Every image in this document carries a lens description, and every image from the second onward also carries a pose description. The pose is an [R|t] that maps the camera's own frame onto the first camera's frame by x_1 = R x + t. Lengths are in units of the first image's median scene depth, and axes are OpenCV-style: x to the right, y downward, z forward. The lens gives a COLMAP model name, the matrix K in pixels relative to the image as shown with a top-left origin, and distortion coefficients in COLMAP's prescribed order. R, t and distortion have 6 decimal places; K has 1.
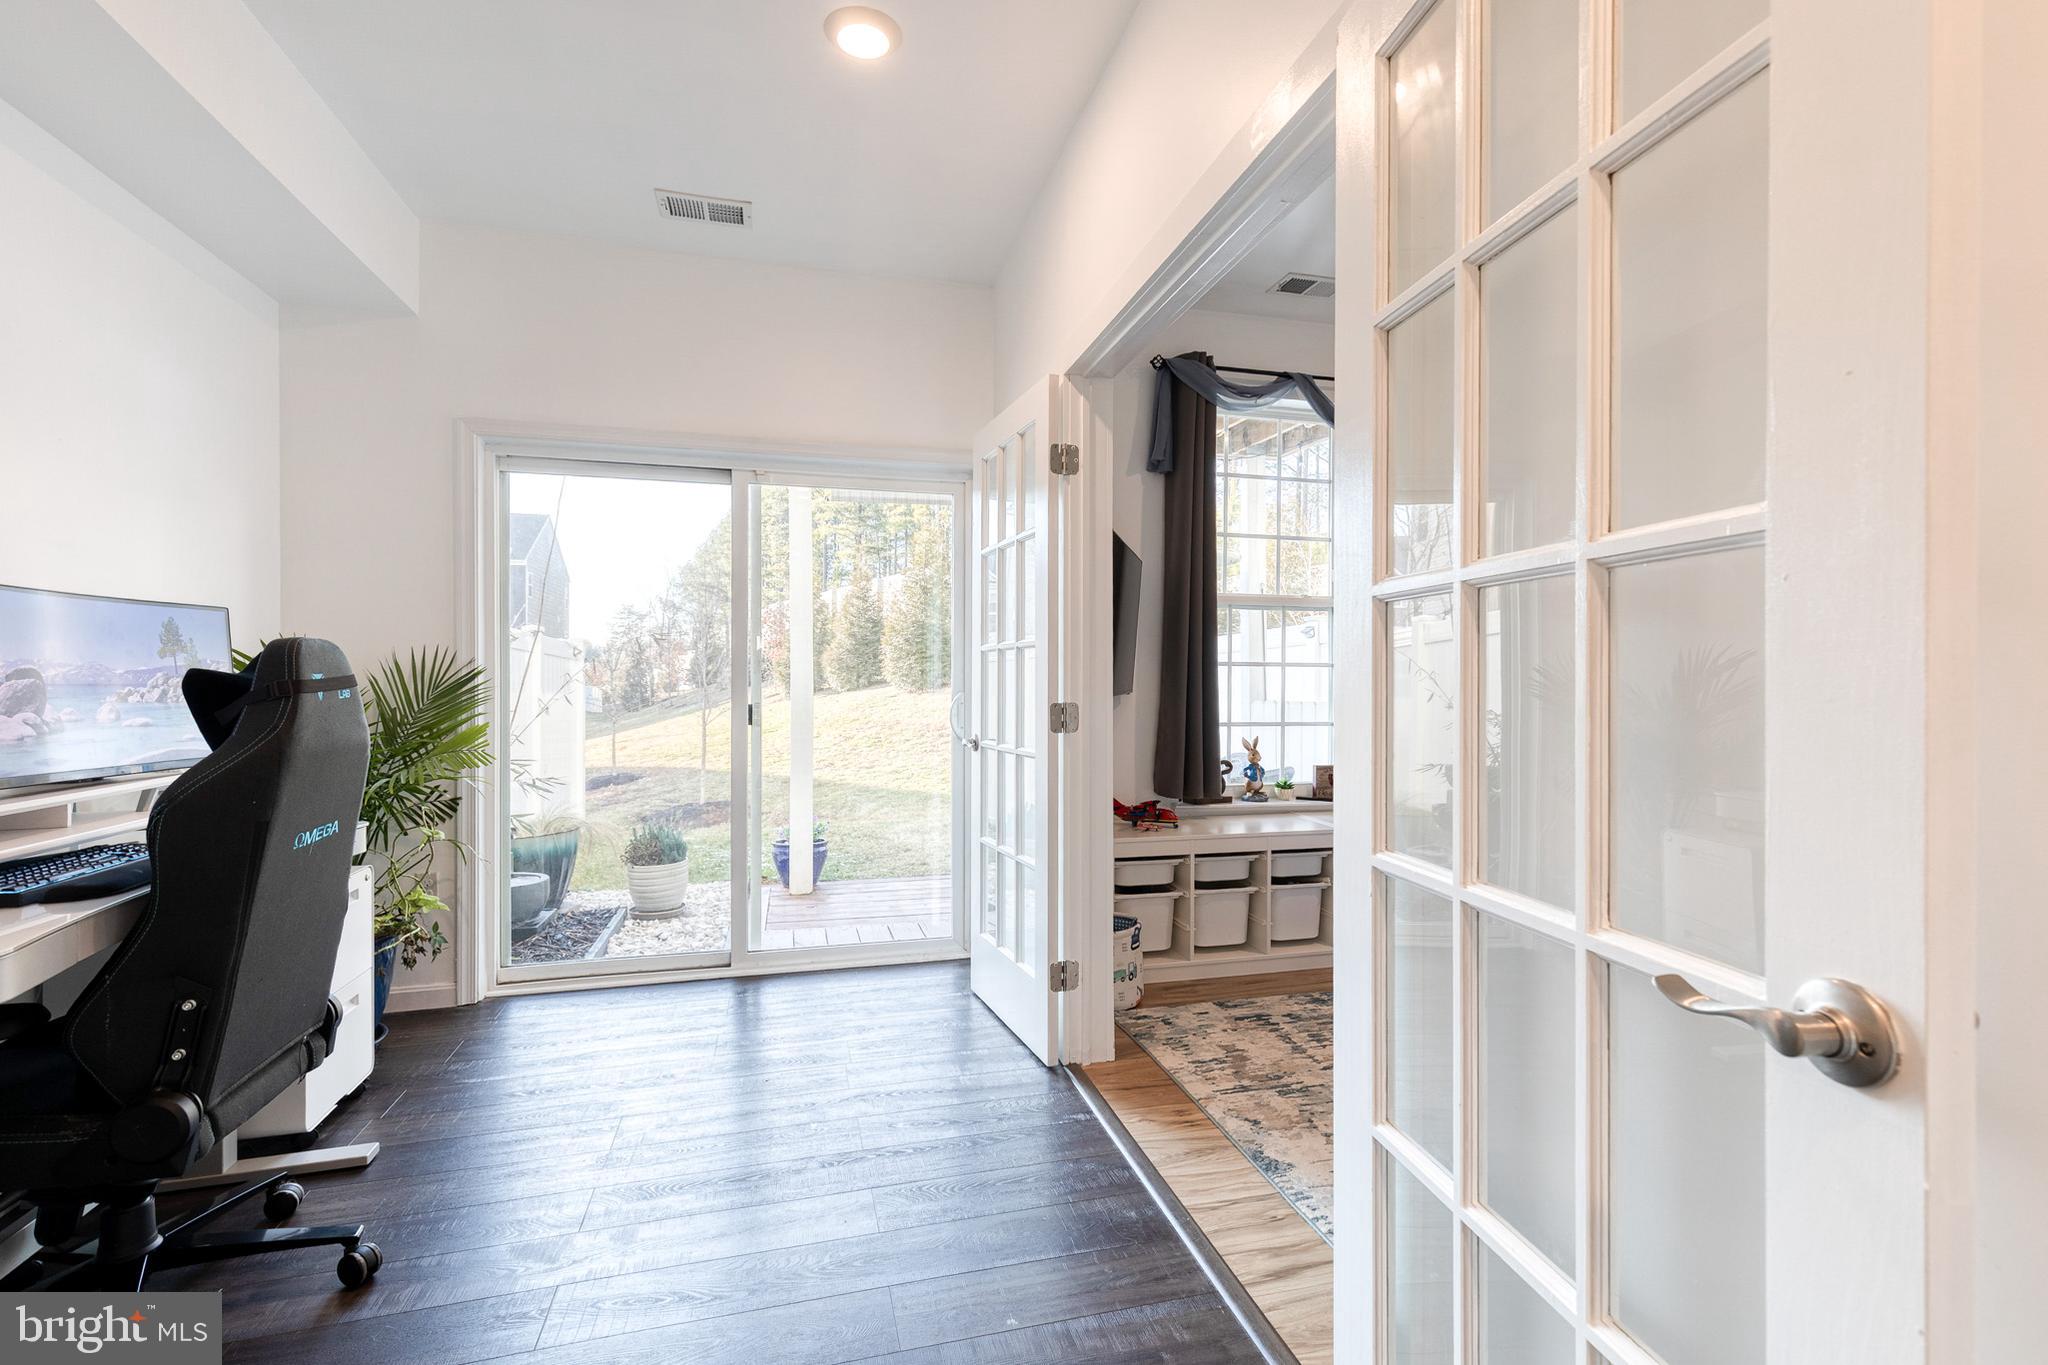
lens RADIAL K [[926.4, 0, 1036.3], [0, 926.4, 674.6], [0, 0, 1]] dist [-0.001629, 0.000065]
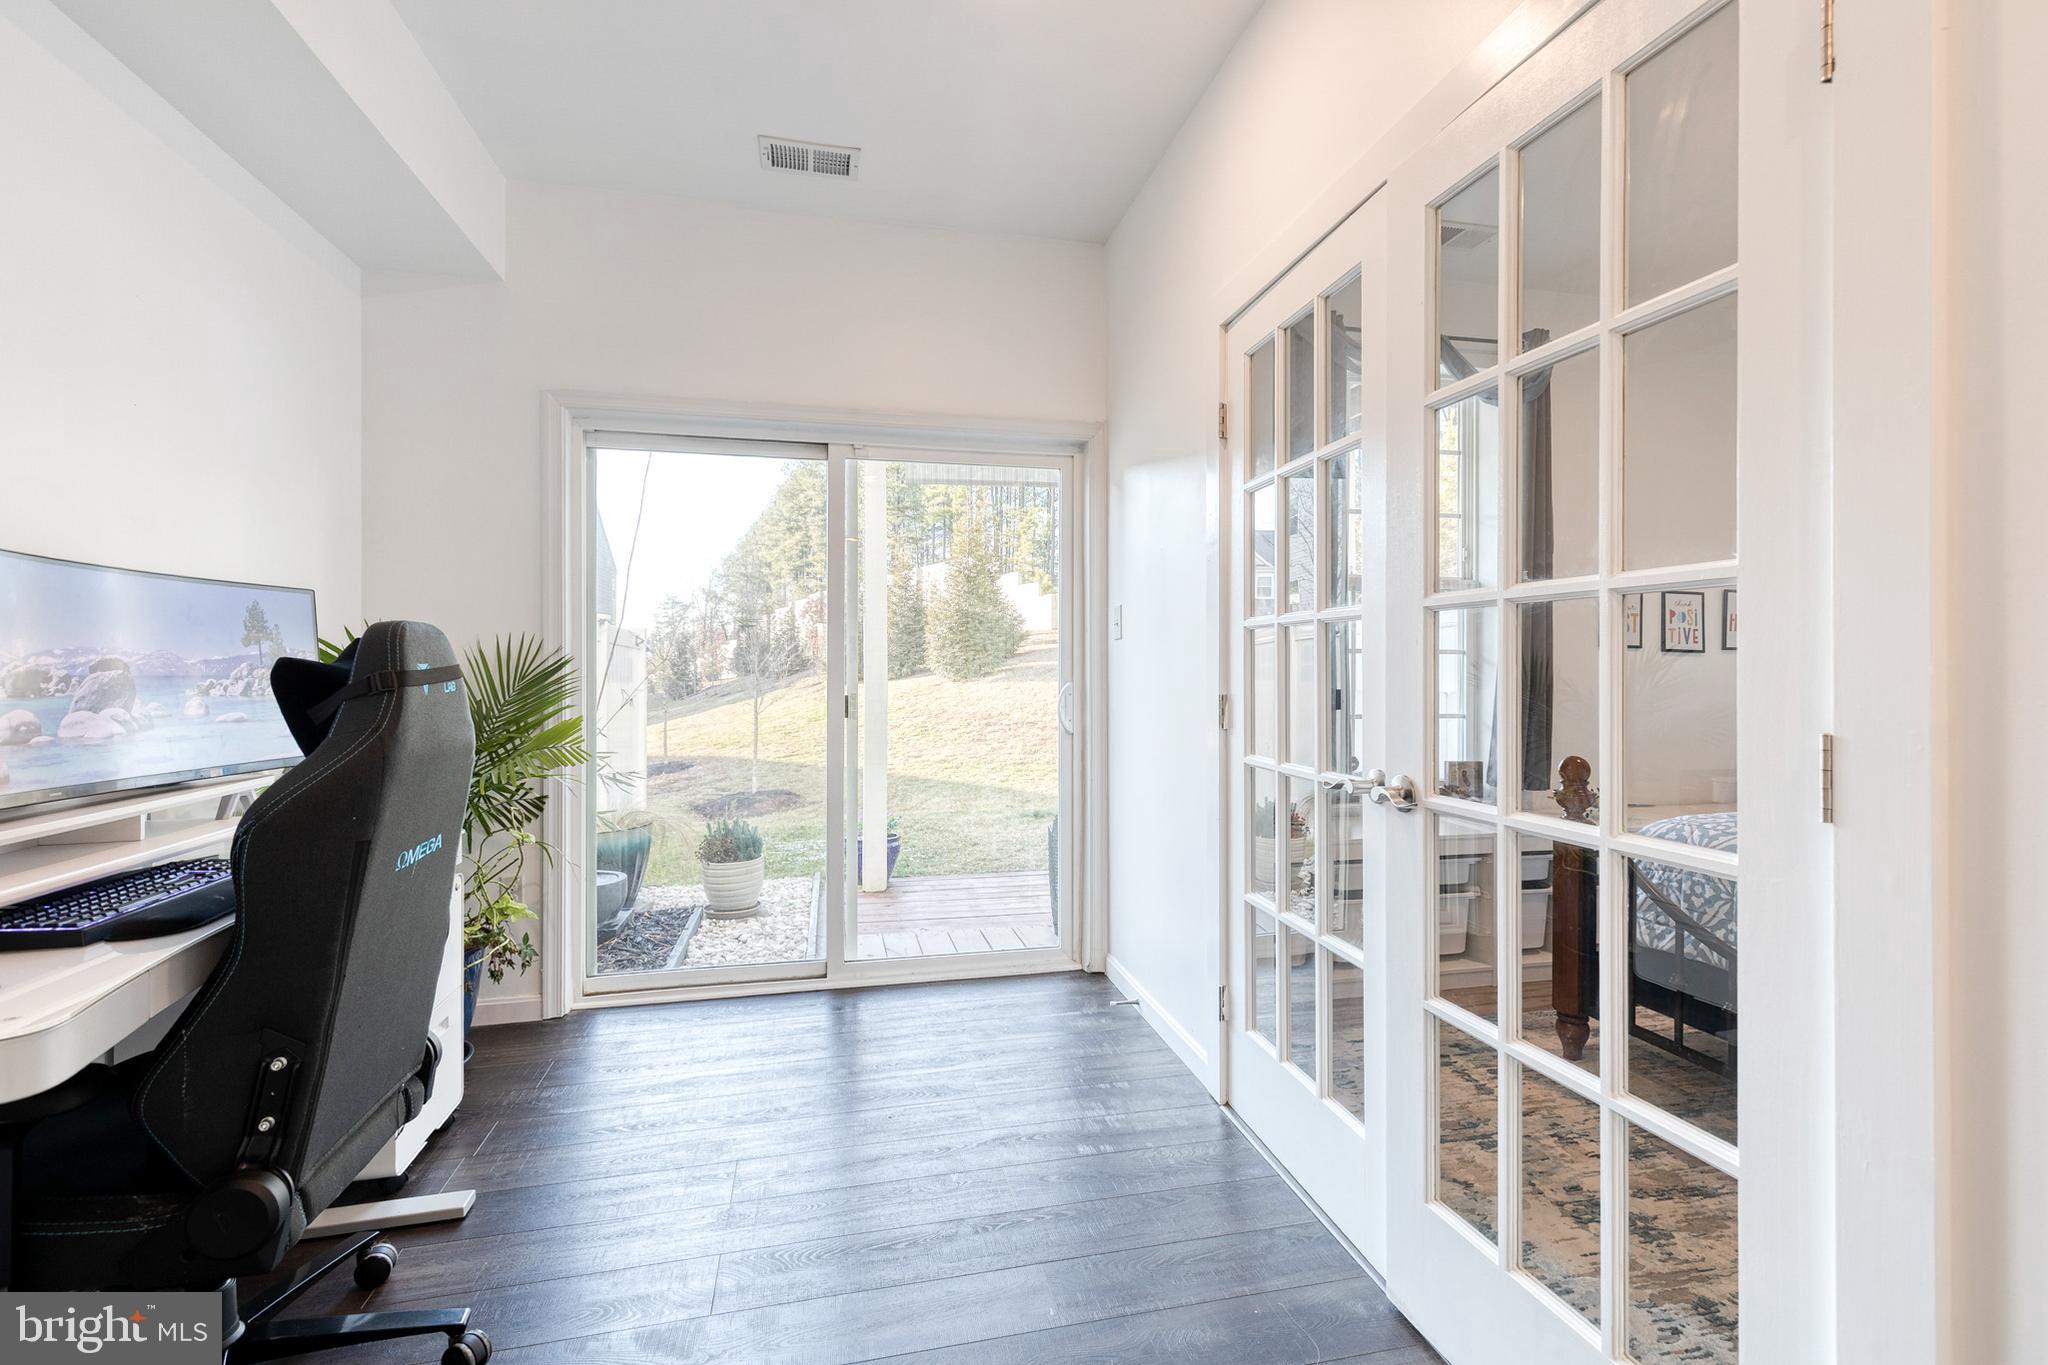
lens RADIAL K [[921.3, 0, 1030.5], [0, 921.3, 656.6], [0, 0, 1]] dist [0.000760, -0.000437]
pose [[0.999028, -0.002406, -0.044006, -0.102765], [0.002101, 0.999973, -0.006974, -0.000215], [0.044022, 0.006875, 0.999007, 0.101014]]
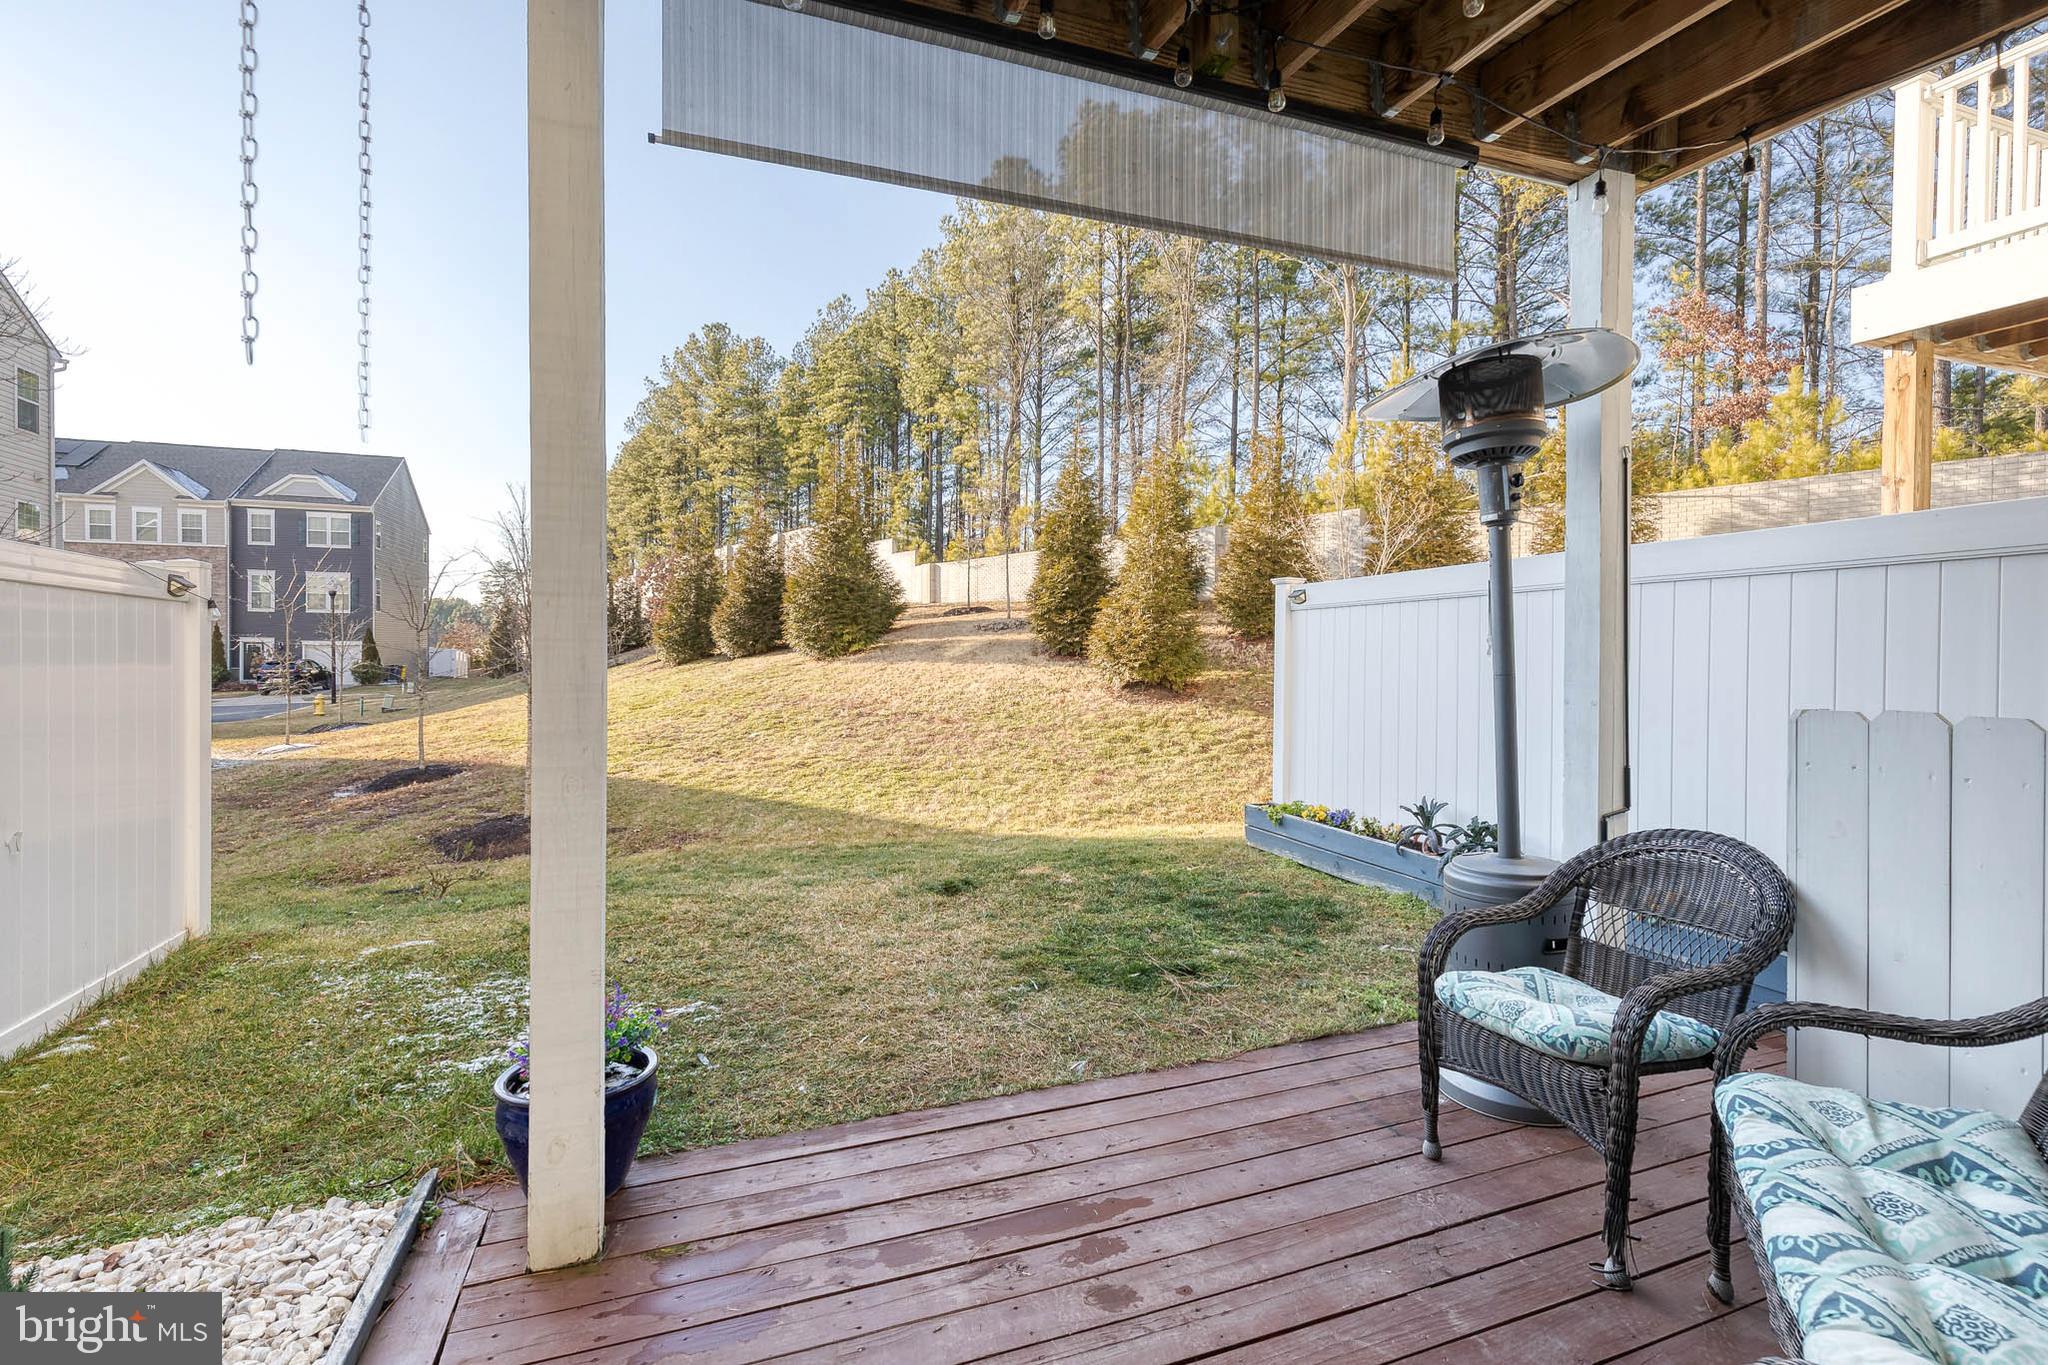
lens RADIAL K [[926.4, 0, 1036.3], [0, 926.4, 674.6], [0, 0, 1]] dist [-0.001629, 0.000065]
pose [[0.994796, 0.004972, 0.101762, -0.250981], [-0.008611, 0.999338, 0.035352, 0.011441], [-0.101519, -0.036044, 0.994180, 1.465595]]
